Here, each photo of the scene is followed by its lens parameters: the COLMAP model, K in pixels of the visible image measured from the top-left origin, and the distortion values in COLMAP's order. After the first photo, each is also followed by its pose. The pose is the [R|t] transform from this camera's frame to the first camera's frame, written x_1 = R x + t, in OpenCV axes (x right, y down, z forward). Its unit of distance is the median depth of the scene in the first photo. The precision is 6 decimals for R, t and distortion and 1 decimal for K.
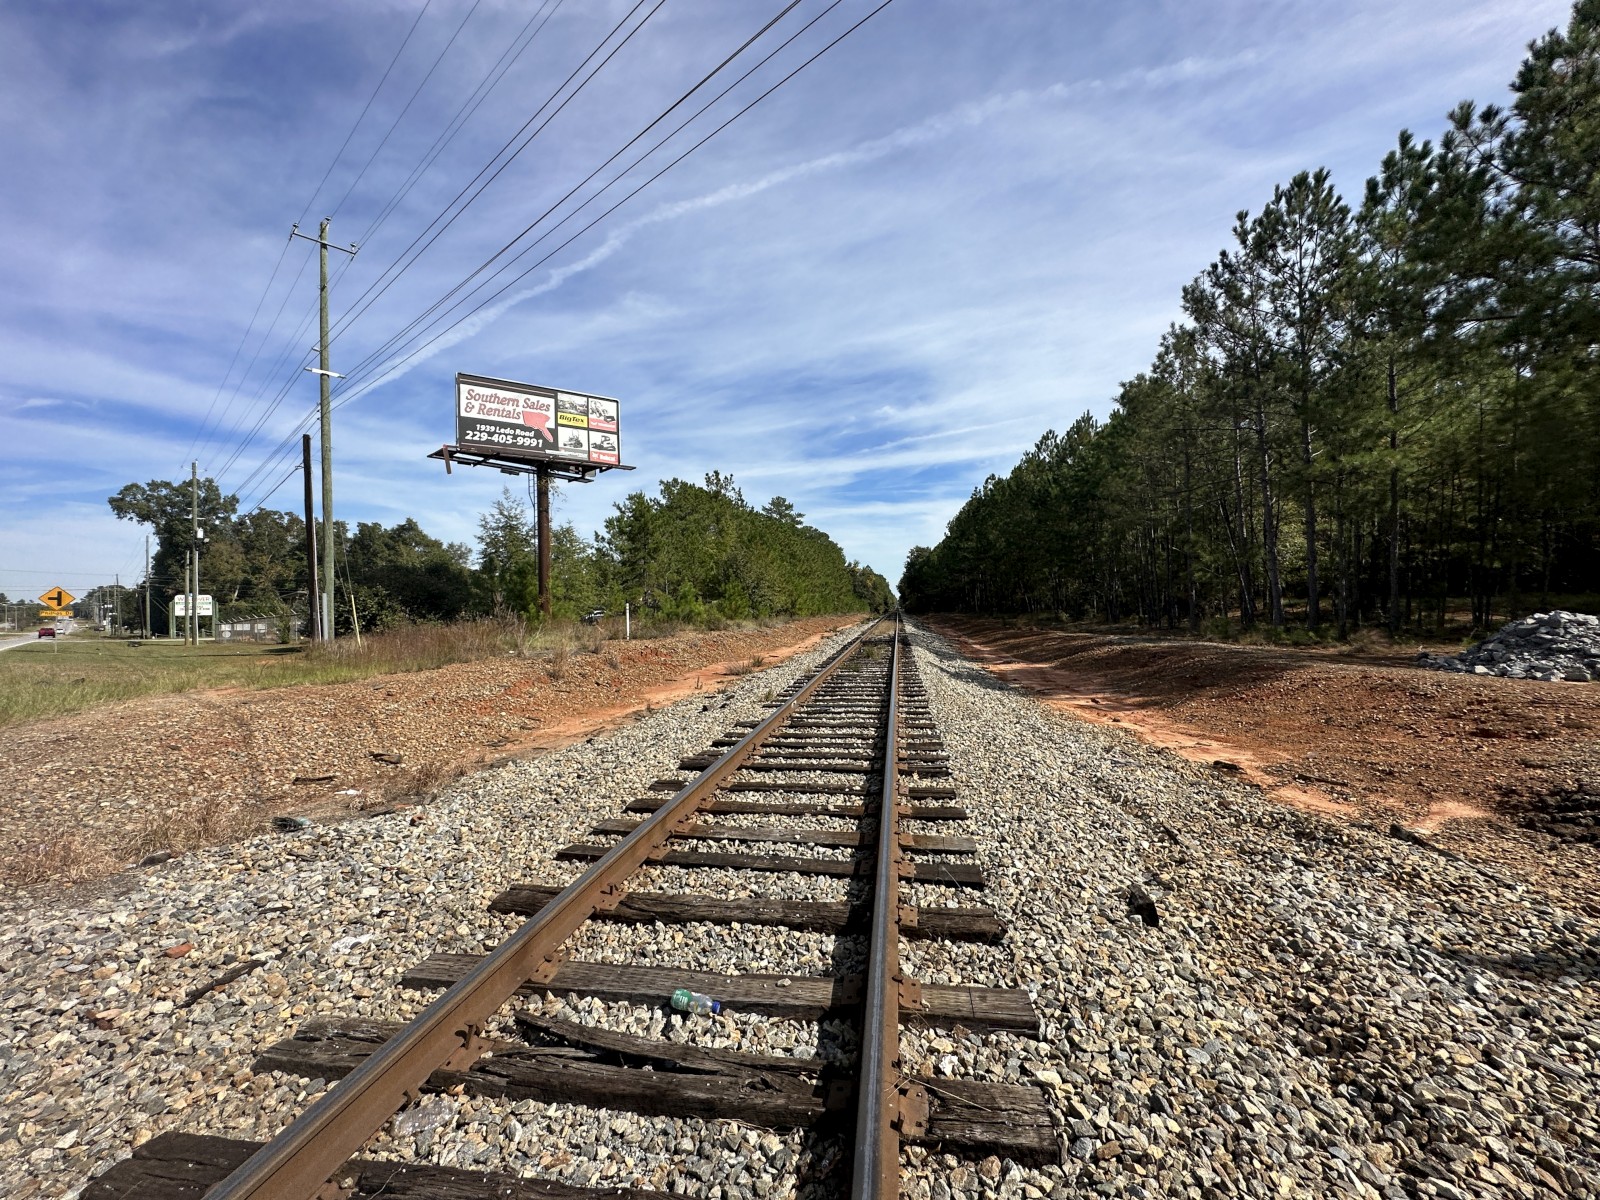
lens RADIAL K [[617.5, 0, 789.3], [0, 617.5, 607.7], [0, 0, 1]] dist [-0.002730, -0.000498]
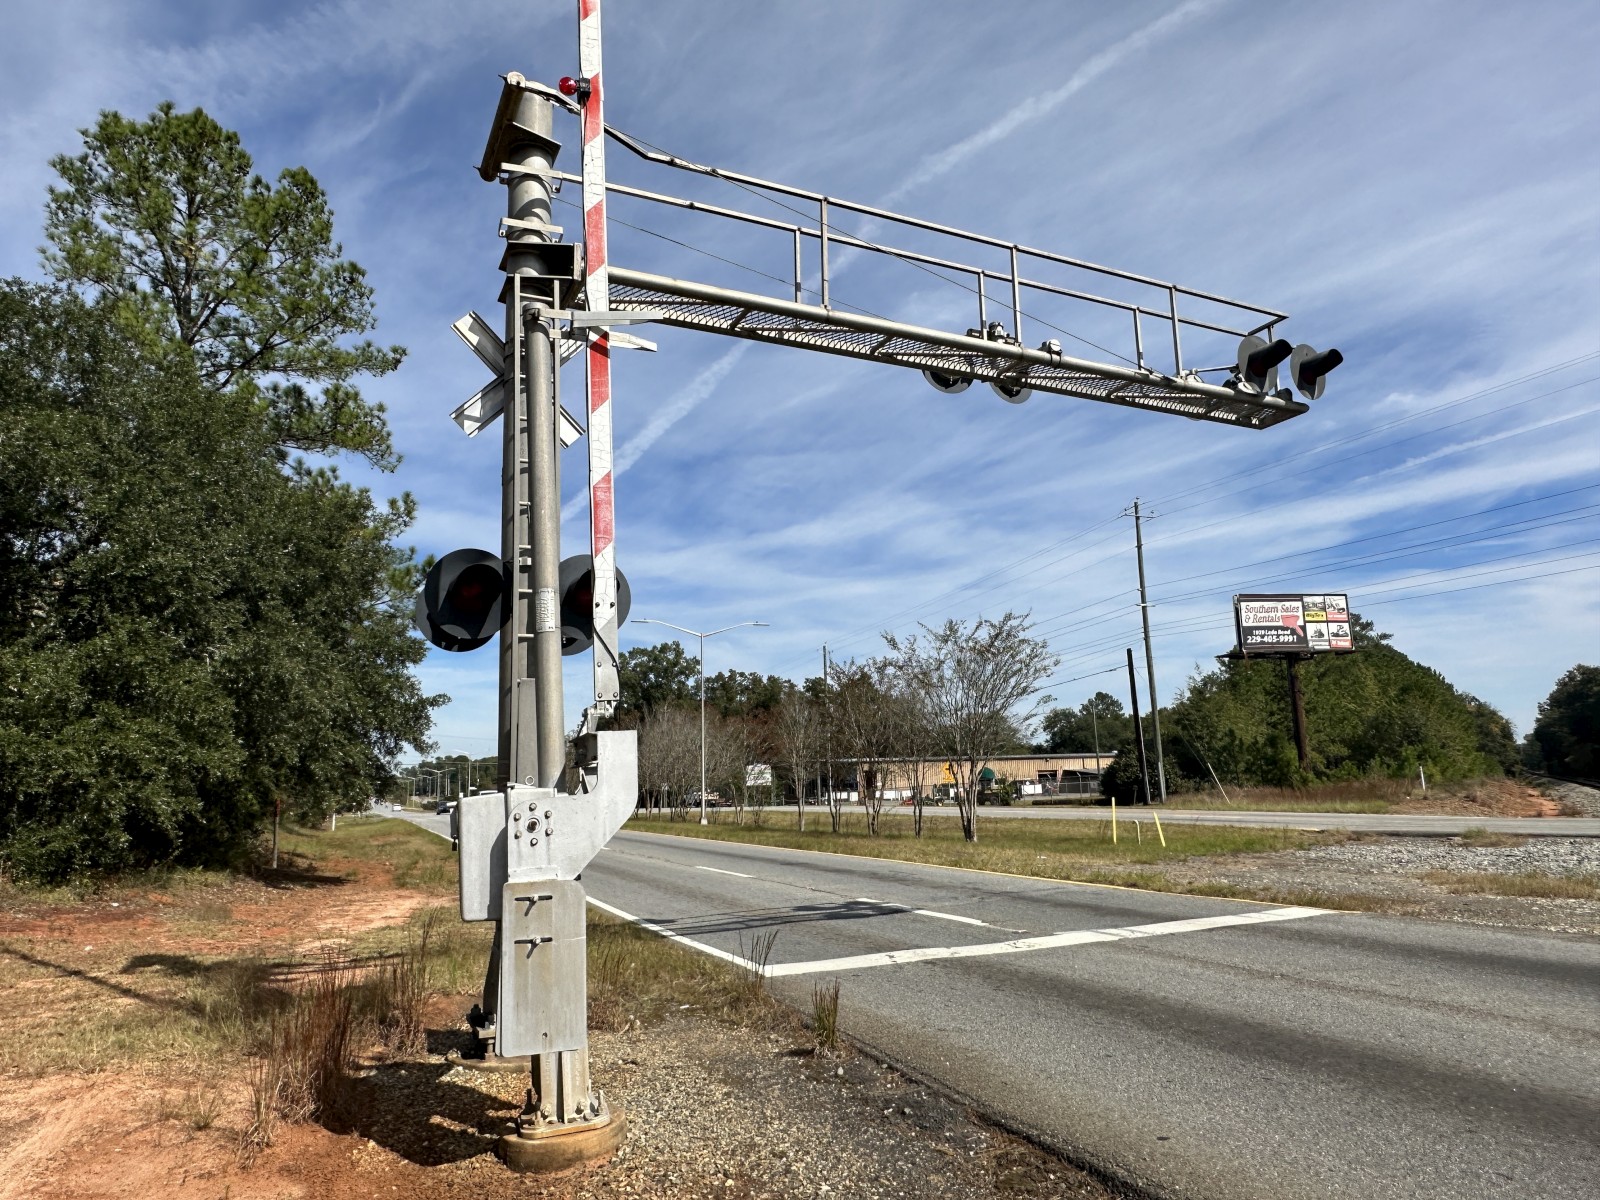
lens RADIAL K [[1021.8, 0, 800.0], [0, 1021.8, 601.0], [0, 0, 1]] dist [0.010631, 0.007903]
pose [[0.922991, -0.087231, -0.374805, -0.553275], [0.023999, 0.985122, -0.170174, -0.012294], [0.384073, 0.148074, 0.911352, -1.307994]]
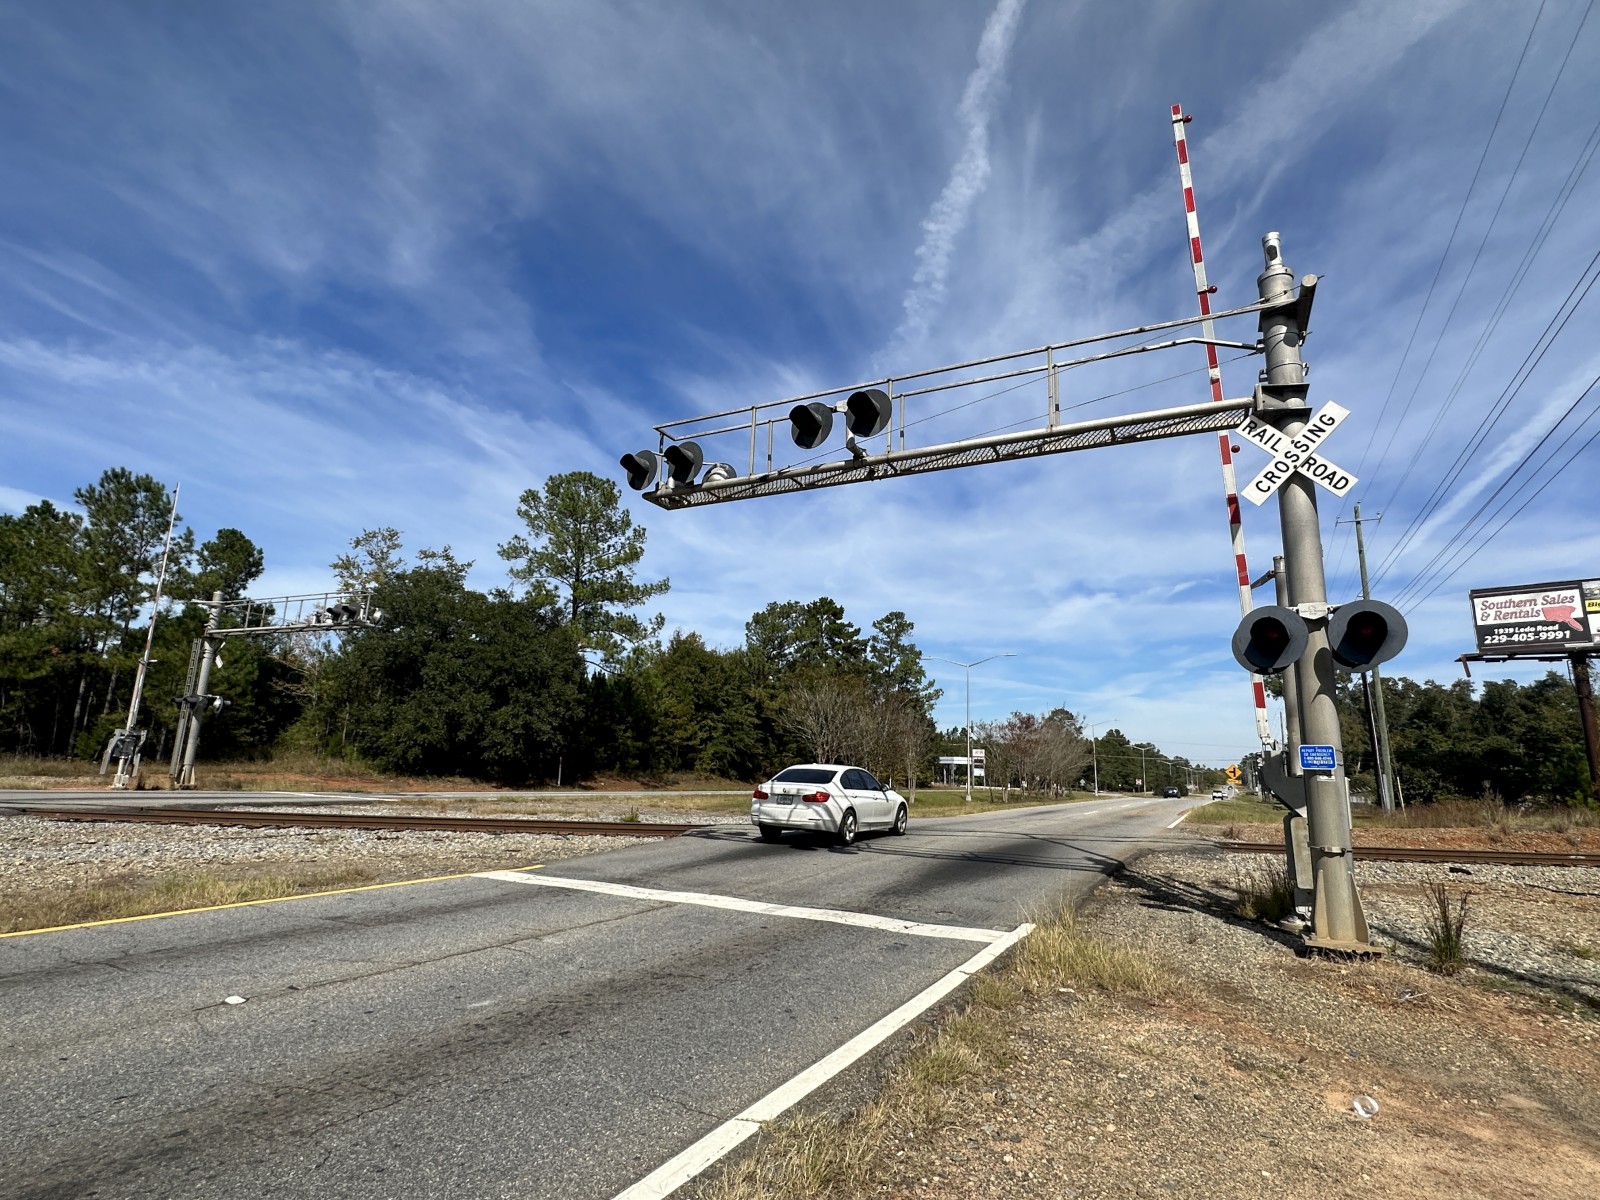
lens RADIAL K [[803.5, 0, 784.1], [0, 803.5, 592.5], [0, 0, 1]] dist [-0.010833, 0.003740]
pose [[0.207736, -0.182940, -0.960926, 0.644469], [-0.043068, 0.979693, -0.195823, -0.013755], [0.977236, 0.082064, 0.195639, -0.579245]]
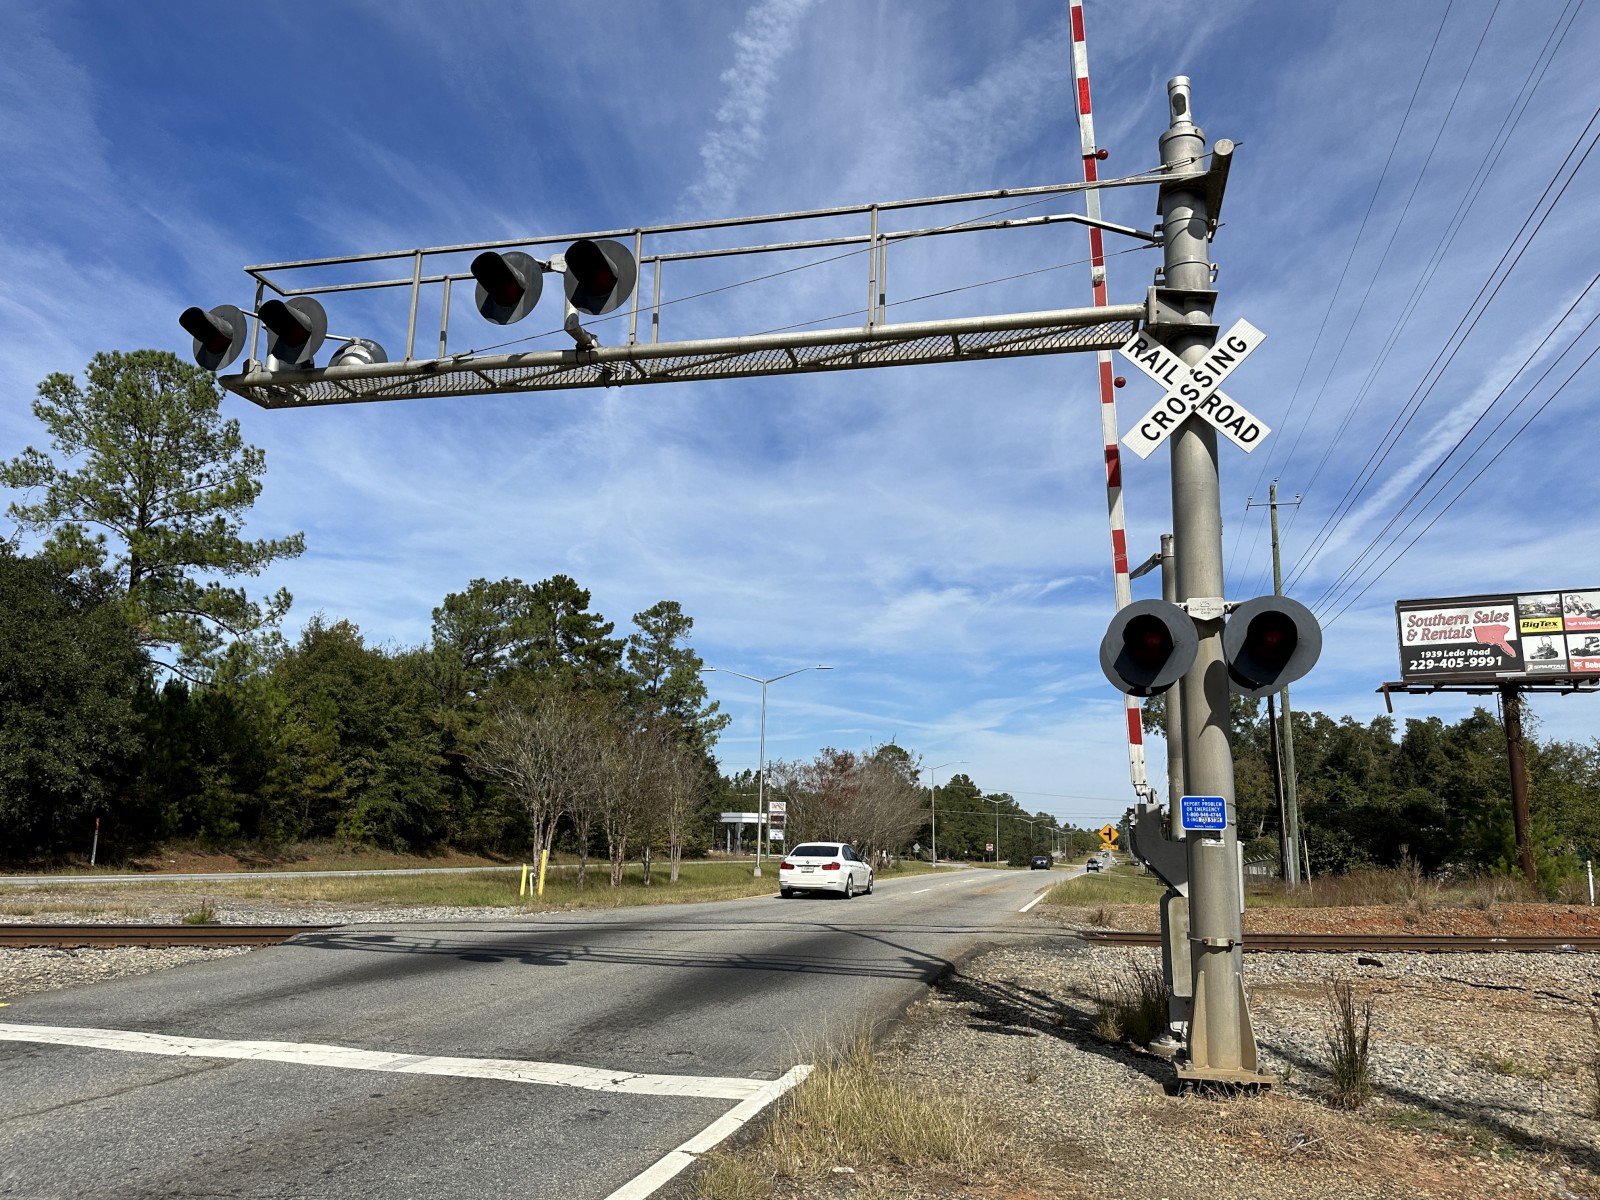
lens RADIAL K [[1169.5, 0, 785.9], [0, 1169.5, 583.0], [0, 0, 1]] dist [0.084058, -0.116720]
pose [[0.432370, -0.161918, -0.887039, 0.631940], [-0.039146, 0.979447, -0.197866, -0.013817], [0.900846, 0.120275, 0.417146, -0.563650]]
